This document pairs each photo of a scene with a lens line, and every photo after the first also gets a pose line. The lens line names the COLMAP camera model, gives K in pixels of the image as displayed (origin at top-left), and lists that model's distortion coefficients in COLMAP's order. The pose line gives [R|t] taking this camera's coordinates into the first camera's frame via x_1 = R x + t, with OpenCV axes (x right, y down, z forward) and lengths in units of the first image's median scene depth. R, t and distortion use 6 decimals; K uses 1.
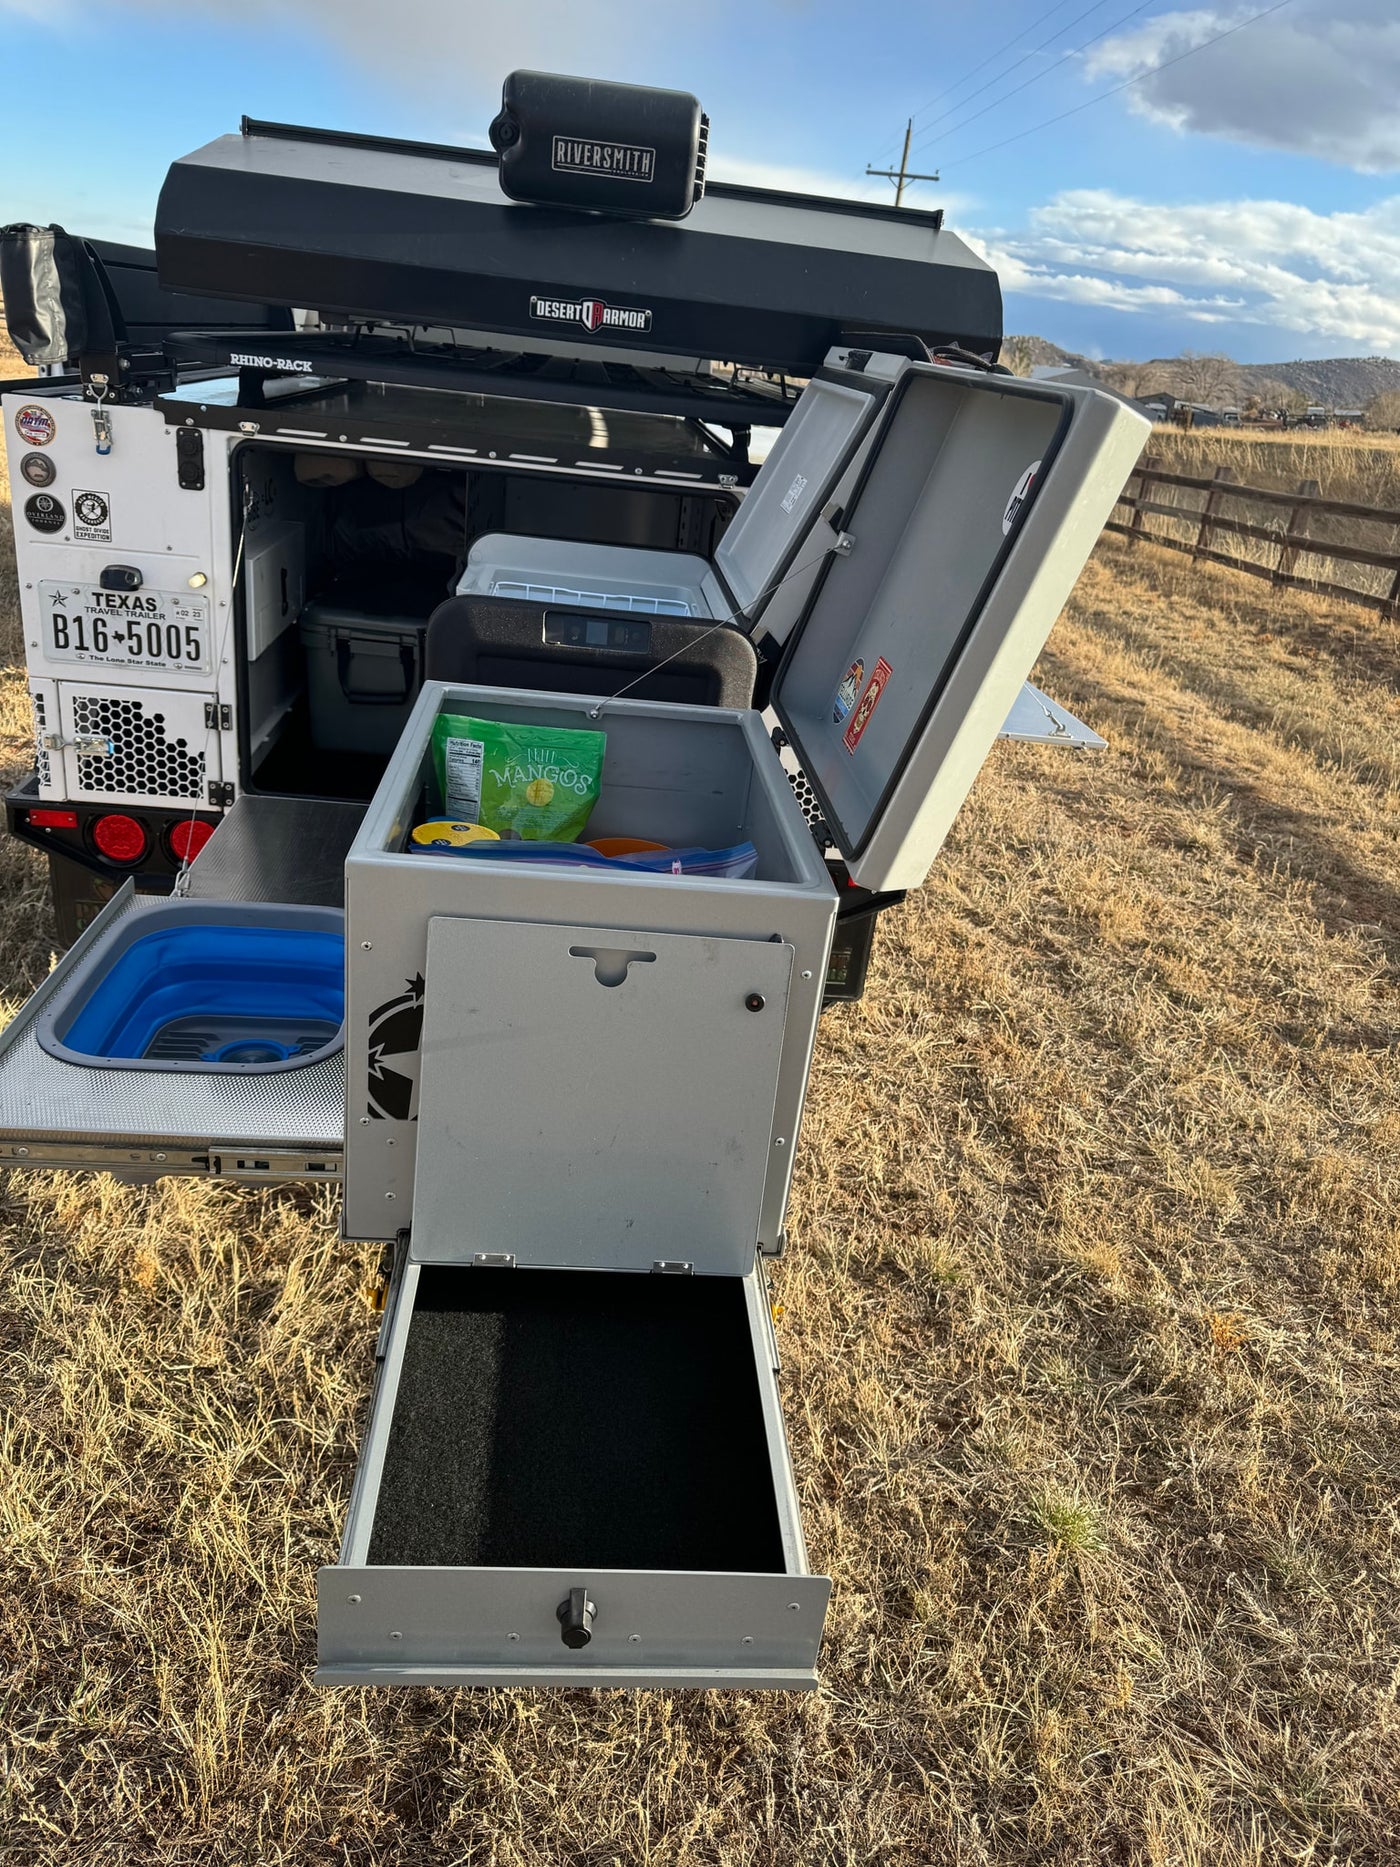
lens RADIAL K [[1315.5, 0, 725.7], [0, 1315.5, 933.9], [0, 0, 1]] dist [-0.036886, -0.002598]
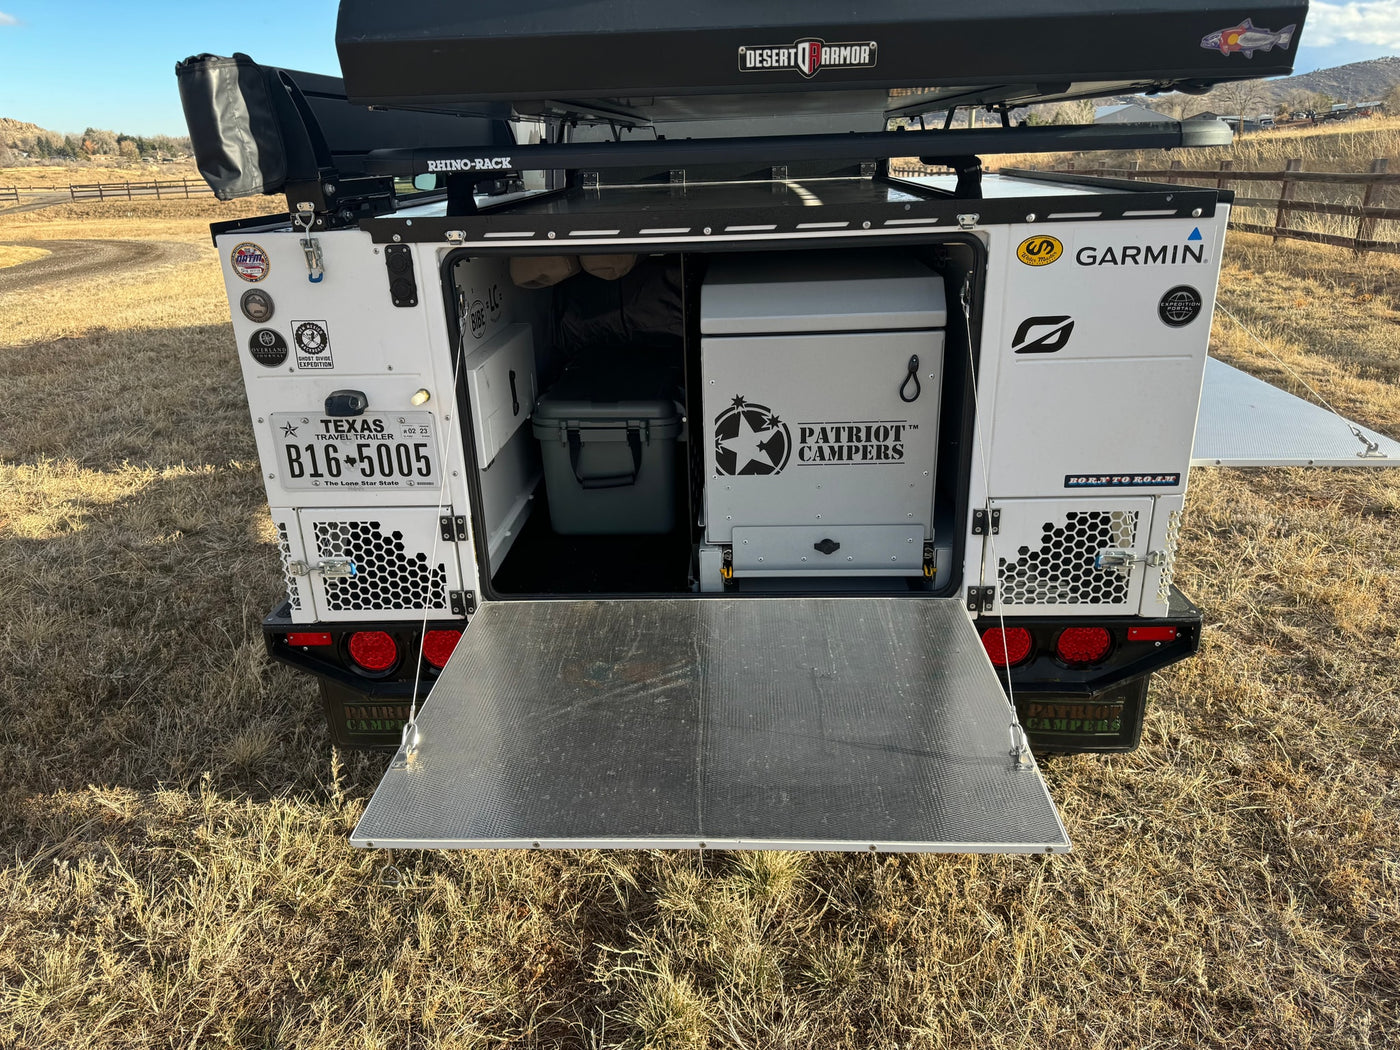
lens RADIAL K [[979.1, 0, 703.2], [0, 979.1, 513.9], [0, 0, 1]] dist [0.022039, -0.055430]
pose [[0.979379, -0.086814, -0.182429, -0.067382], [0.075310, 0.994764, -0.069081, -0.111362], [0.187471, 0.053917, 0.980789, 0.306960]]
